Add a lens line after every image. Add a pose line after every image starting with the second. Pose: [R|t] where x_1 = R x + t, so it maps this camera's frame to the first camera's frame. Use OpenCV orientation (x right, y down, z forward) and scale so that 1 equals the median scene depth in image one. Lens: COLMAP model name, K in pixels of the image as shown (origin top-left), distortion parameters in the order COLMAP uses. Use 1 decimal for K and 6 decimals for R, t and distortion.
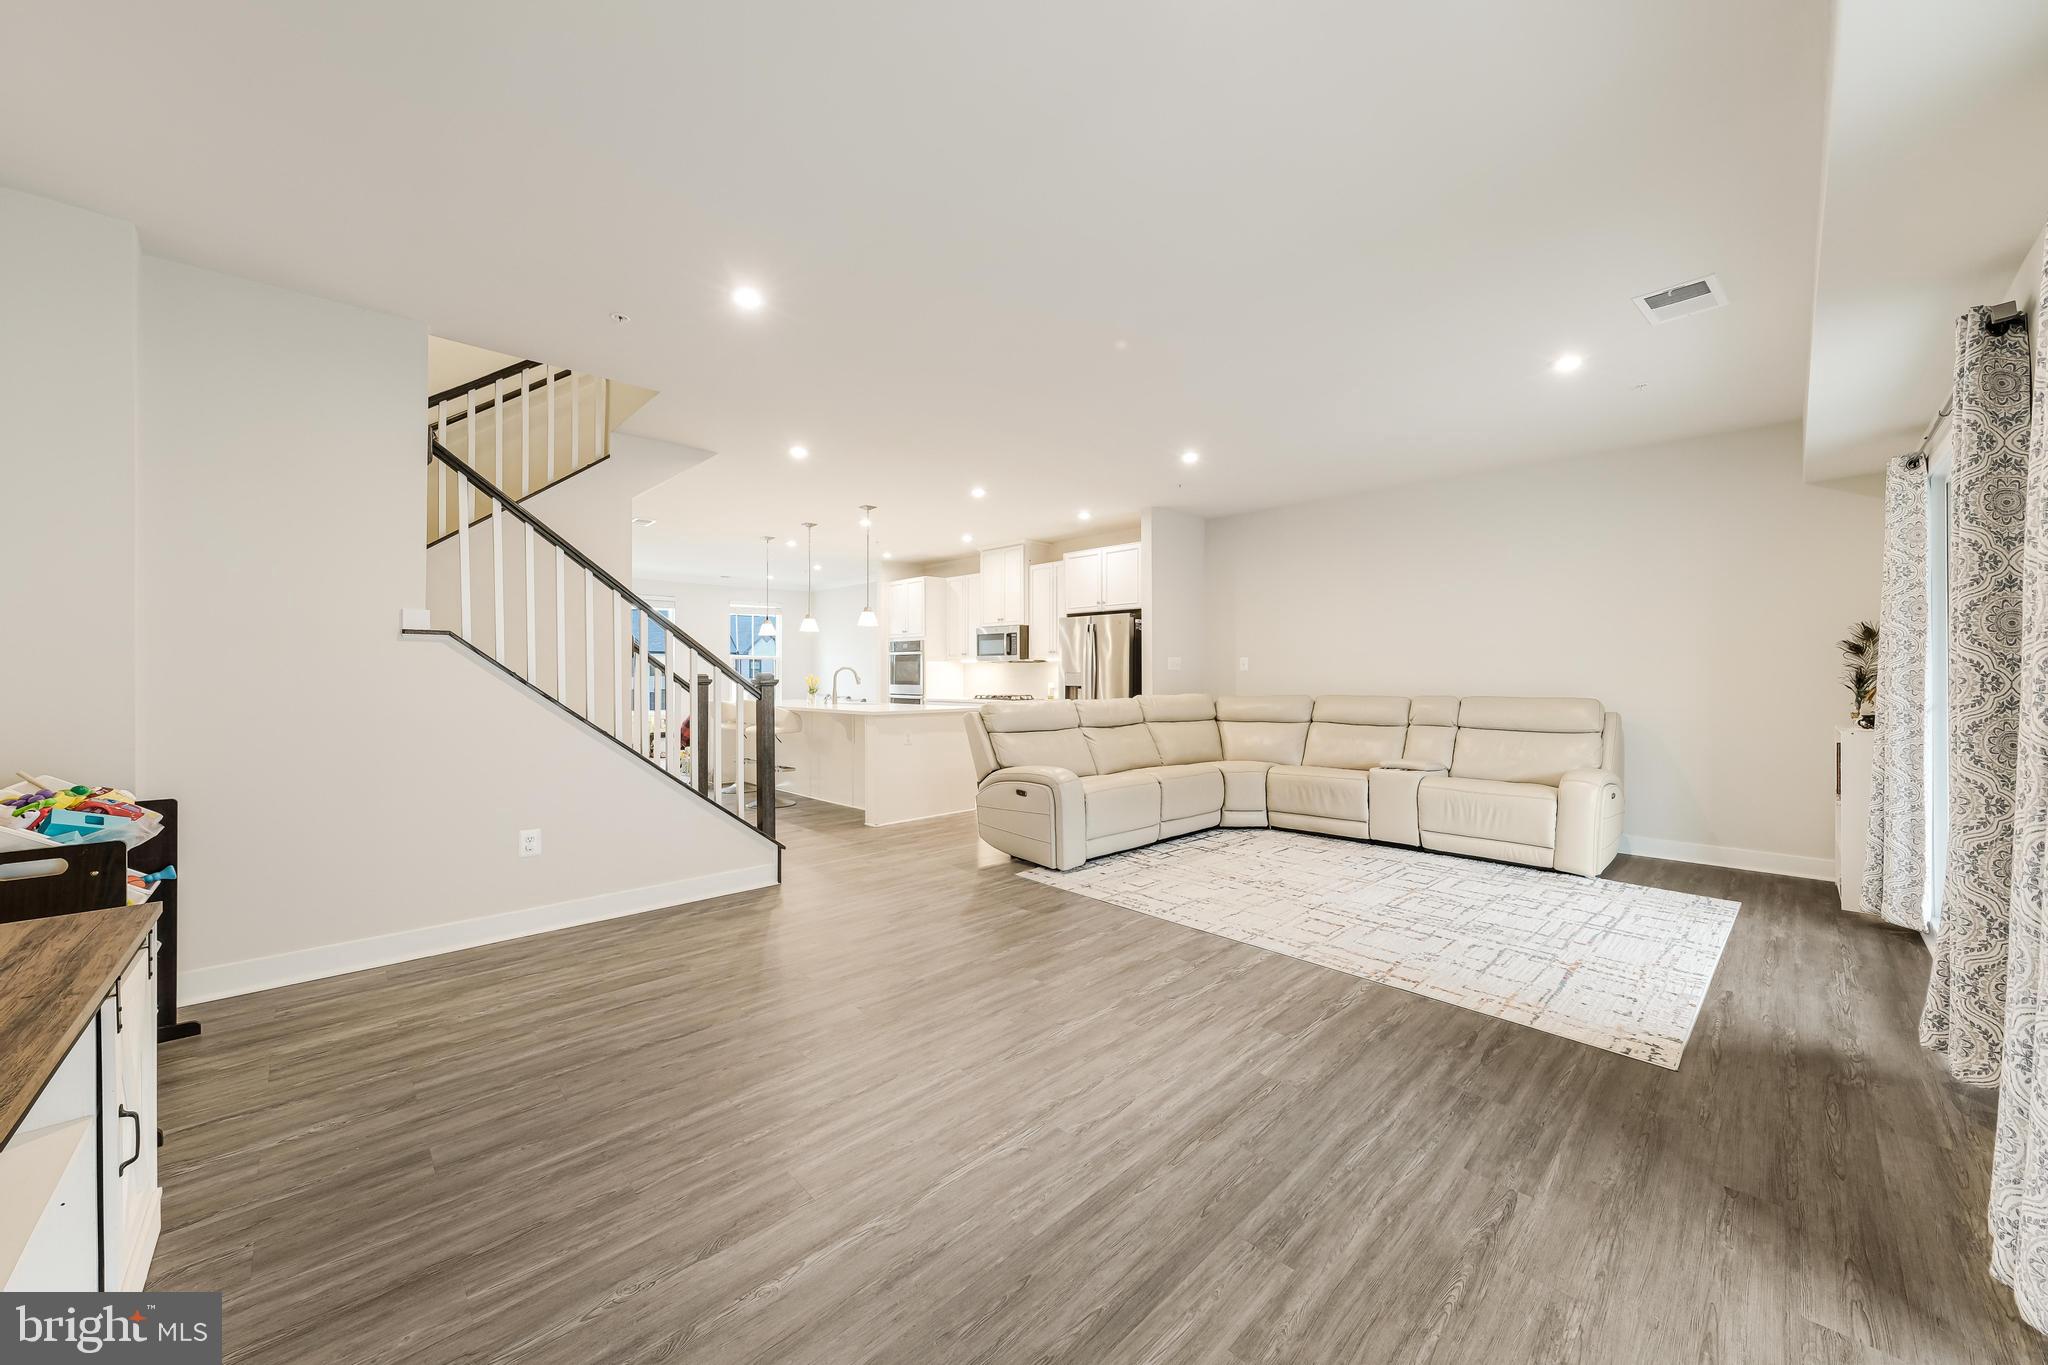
lens RADIAL K [[736.1, 0, 1036.2], [0, 736.1, 714.3], [0, 0, 1]] dist [-0.002424, 0.000331]
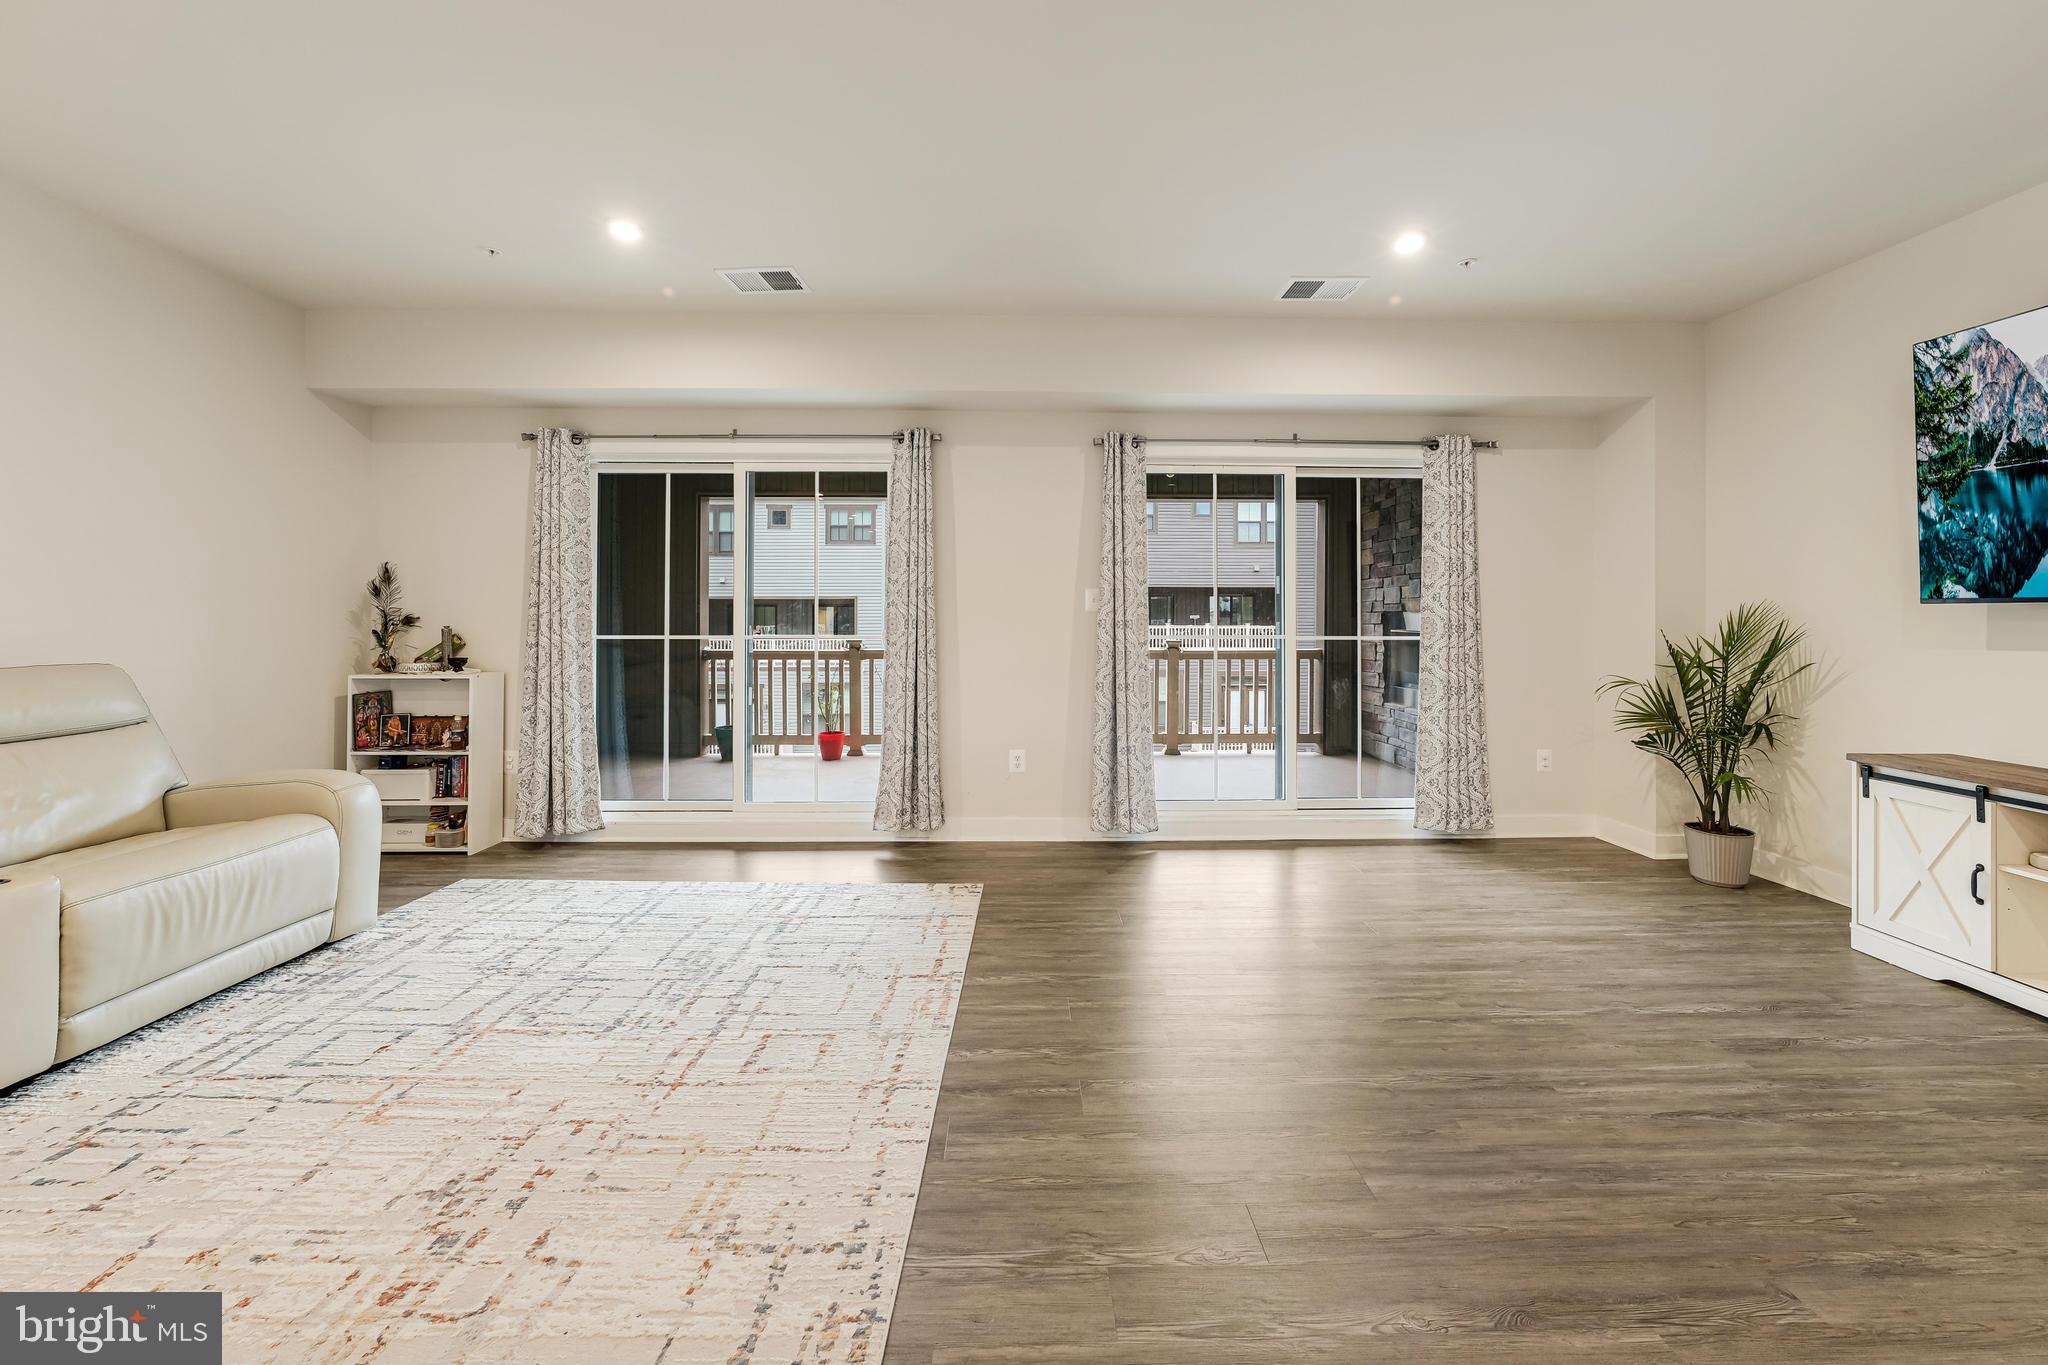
lens RADIAL K [[755.4, 0, 1042.2], [0, 755.4, 616.6], [0, 0, 1]] dist [-0.022745, 0.007354]
pose [[-0.732081, 0.003047, 0.681211, -0.184367], [0.038534, 0.998574, 0.036946, -0.075675], [-0.680127, 0.053297, -0.731154, 1.442006]]
